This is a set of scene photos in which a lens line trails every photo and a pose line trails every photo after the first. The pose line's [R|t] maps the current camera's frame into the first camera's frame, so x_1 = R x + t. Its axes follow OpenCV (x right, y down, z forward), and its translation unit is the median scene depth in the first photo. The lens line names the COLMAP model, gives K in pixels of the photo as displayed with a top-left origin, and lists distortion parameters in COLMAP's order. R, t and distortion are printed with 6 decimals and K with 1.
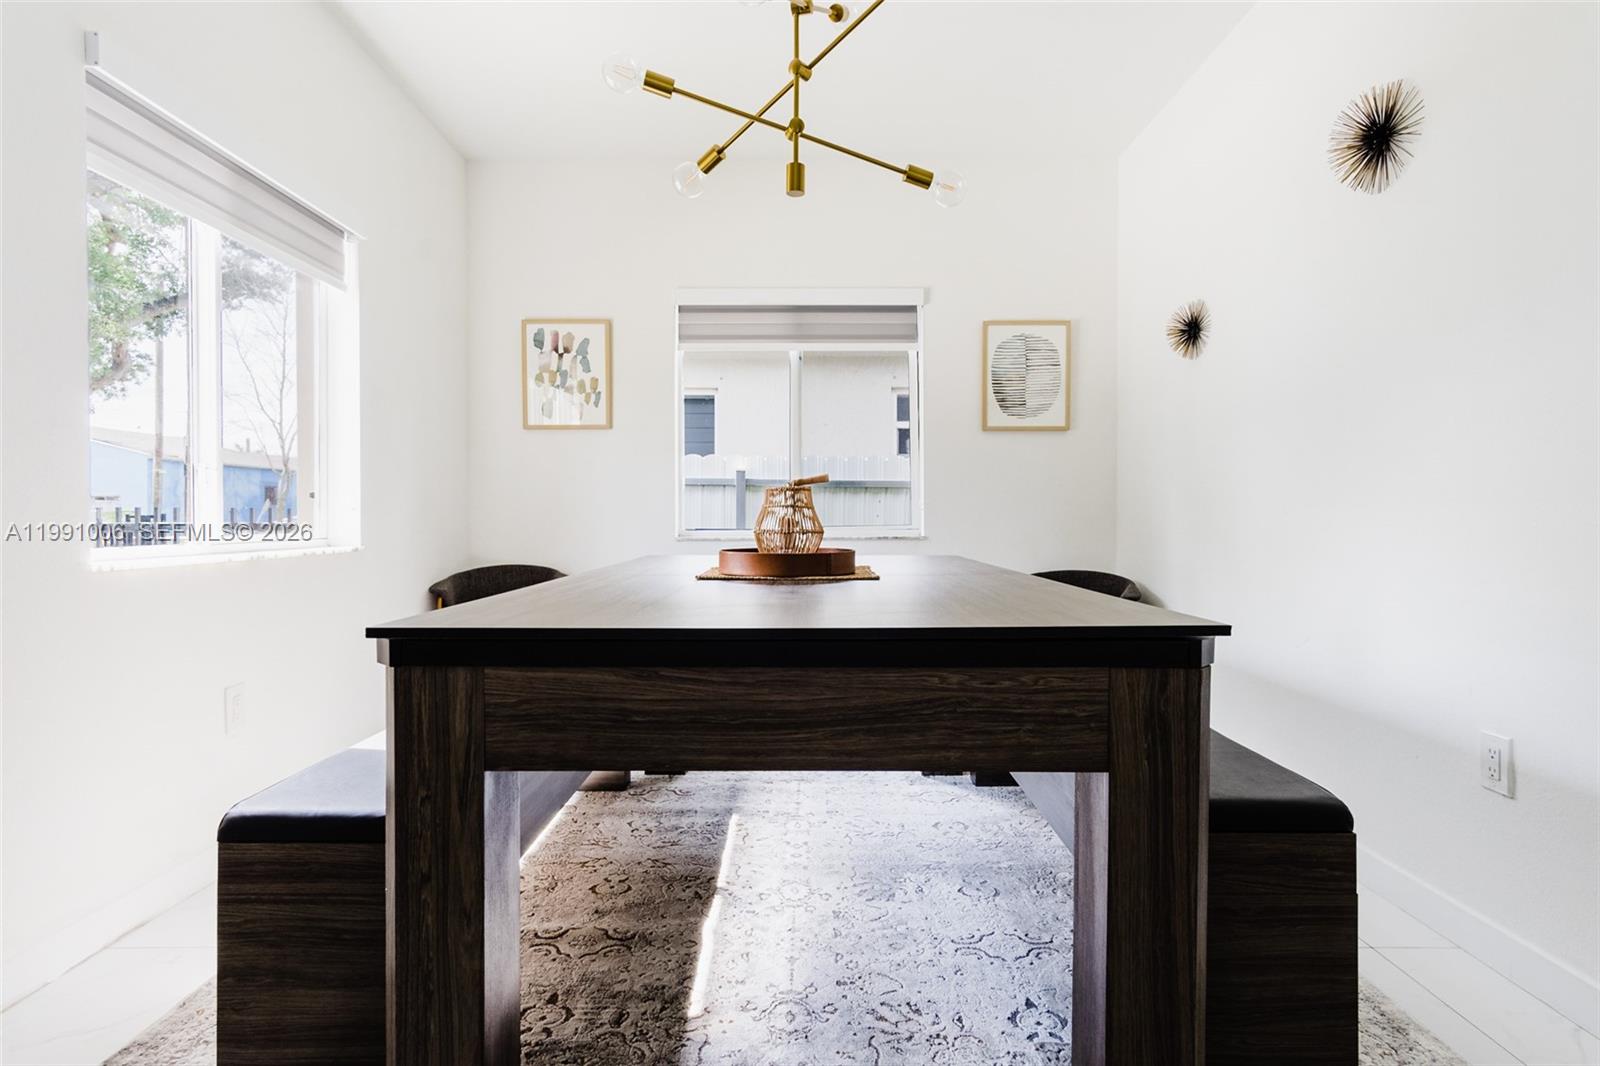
lens RADIAL K [[872.1, 0, 796.6], [0, 872.1, 529.3], [0, 0, 1]] dist [0.005120, 0.000558]
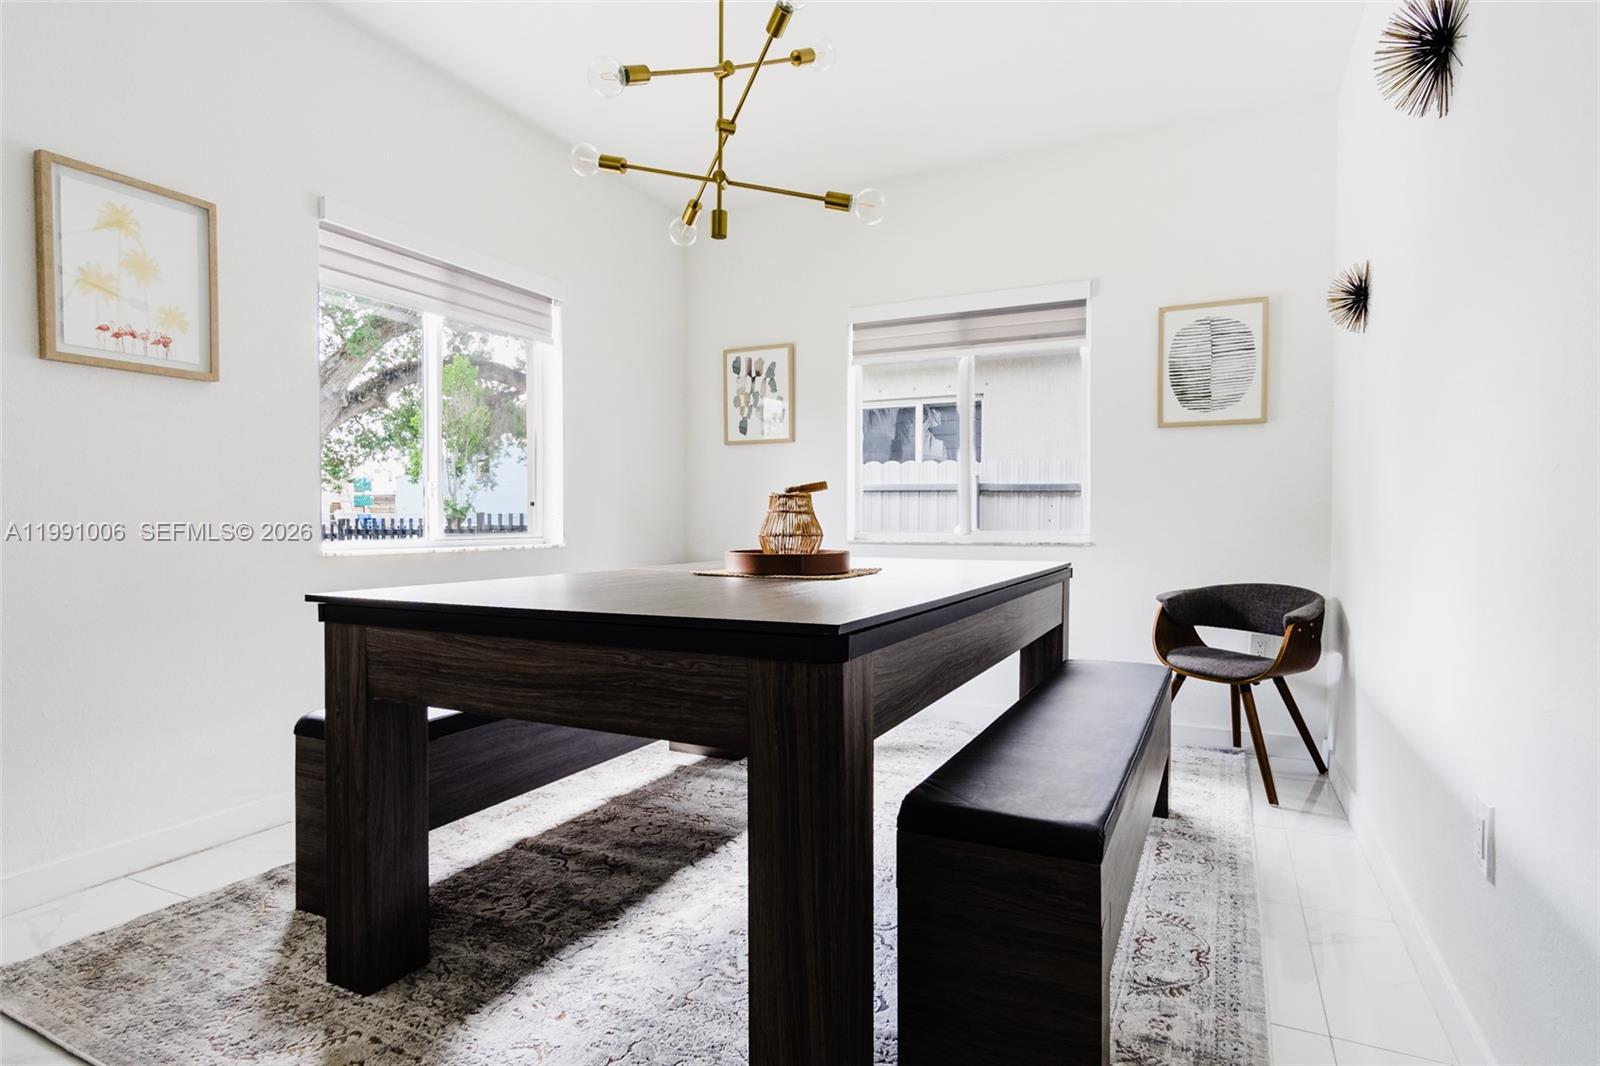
lens RADIAL K [[861.0, 0, 787.6], [0, 861.0, 543.6], [0, 0, 1]] dist [0.003608, 0.000354]
pose [[0.895529, 0.013473, -0.444798, 0.458907], [-0.008426, 0.999876, 0.013323, -0.000240], [0.444922, -0.008183, 0.895532, 0.025699]]
